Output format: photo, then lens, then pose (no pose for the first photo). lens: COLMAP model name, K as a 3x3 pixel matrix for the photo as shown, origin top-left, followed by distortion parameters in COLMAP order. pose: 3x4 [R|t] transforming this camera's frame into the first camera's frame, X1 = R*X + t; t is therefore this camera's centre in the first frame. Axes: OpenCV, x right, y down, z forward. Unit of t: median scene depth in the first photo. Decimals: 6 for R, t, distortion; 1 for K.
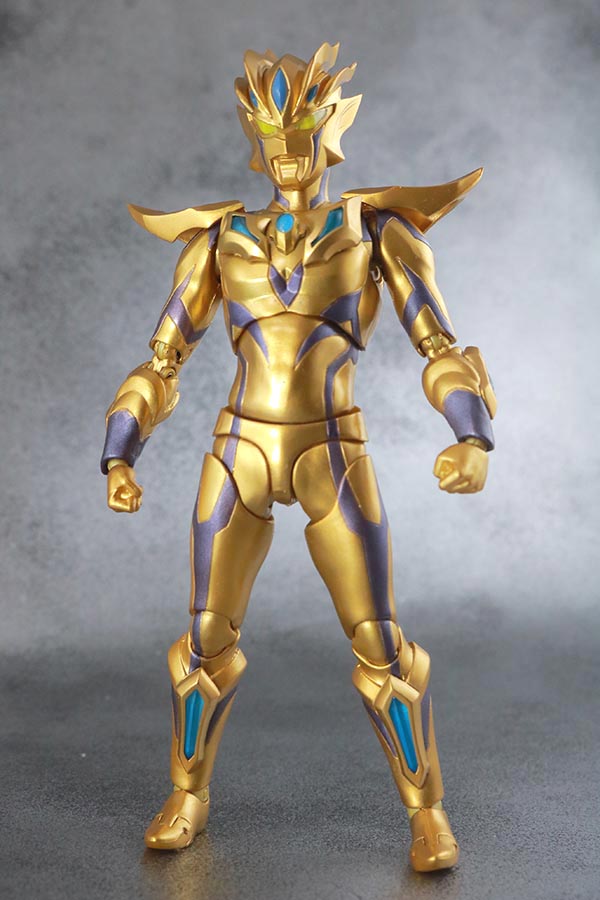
lens RADIAL K [[1305.8, 0, 301.2], [0, 1305.8, 451.8], [0, 0, 1]] dist [-0.074624, 0.000000]
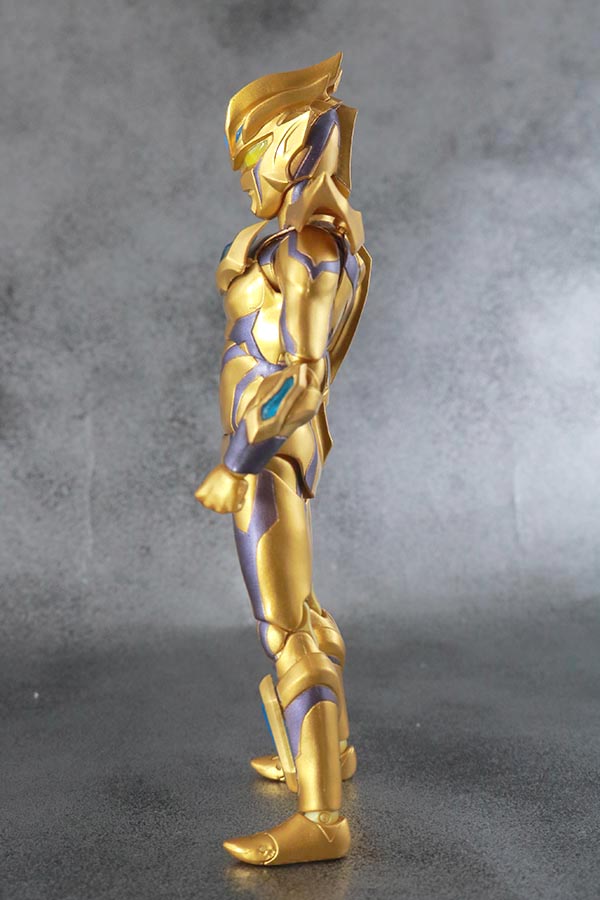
lens RADIAL K [[1305.8, 0, 300.3], [0, 1305.8, 458.3], [0, 0, 1]] dist [-0.074624, 0.000000]
pose [[0.986948, -0.000933, -0.161036, -0.089306], [0.010175, 0.998346, 0.056575, -0.044399], [0.160717, -0.057475, 0.985326, -0.051173]]
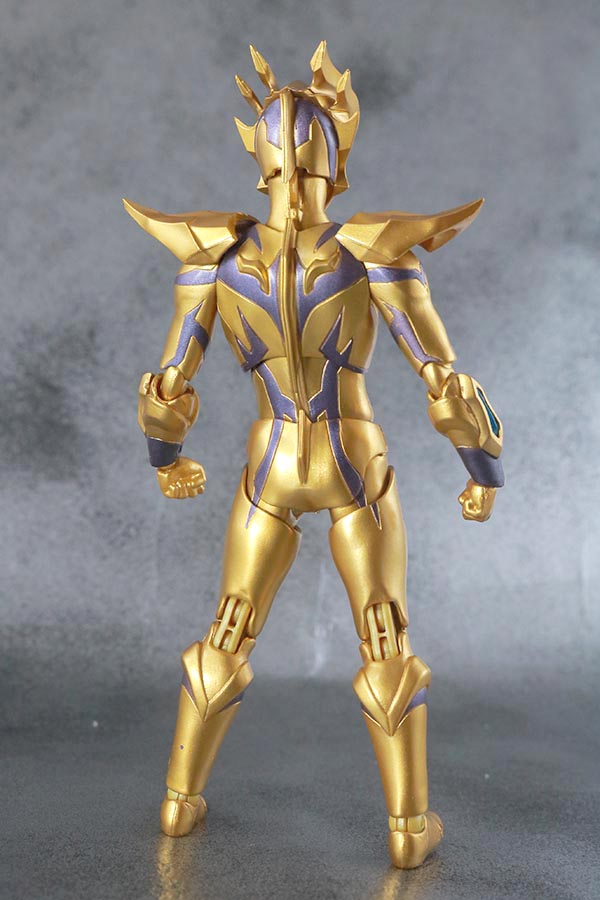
lens RADIAL K [[1305.8, 0, 306.4], [0, 1305.8, 448.0], [0, 0, 1]] dist [-0.074624, 0.000000]
pose [[0.982201, 0.053225, -0.180132, -0.133901], [-0.061964, 0.997142, -0.043235, 0.025326], [0.177315, 0.053627, 0.982692, -0.059105]]
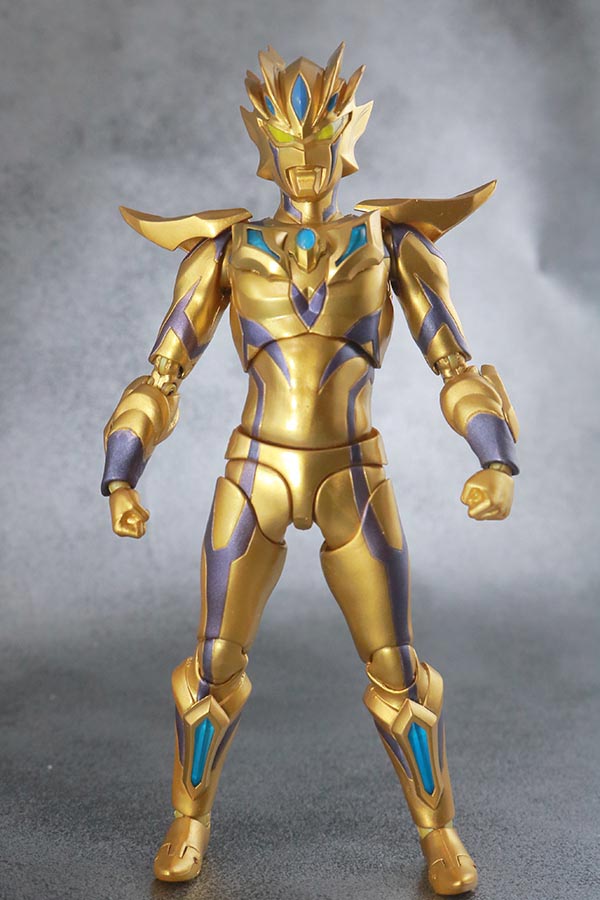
lens RADIAL K [[1305.8, 0, 309.3], [0, 1305.8, 458.3], [0, 0, 1]] dist [-0.074624, 0.000000]
pose [[0.990838, -0.008523, 0.134788, -0.102317], [0.000667, 0.998304, 0.058217, -0.051403], [-0.135056, -0.057594, 0.989163, 0.030559]]
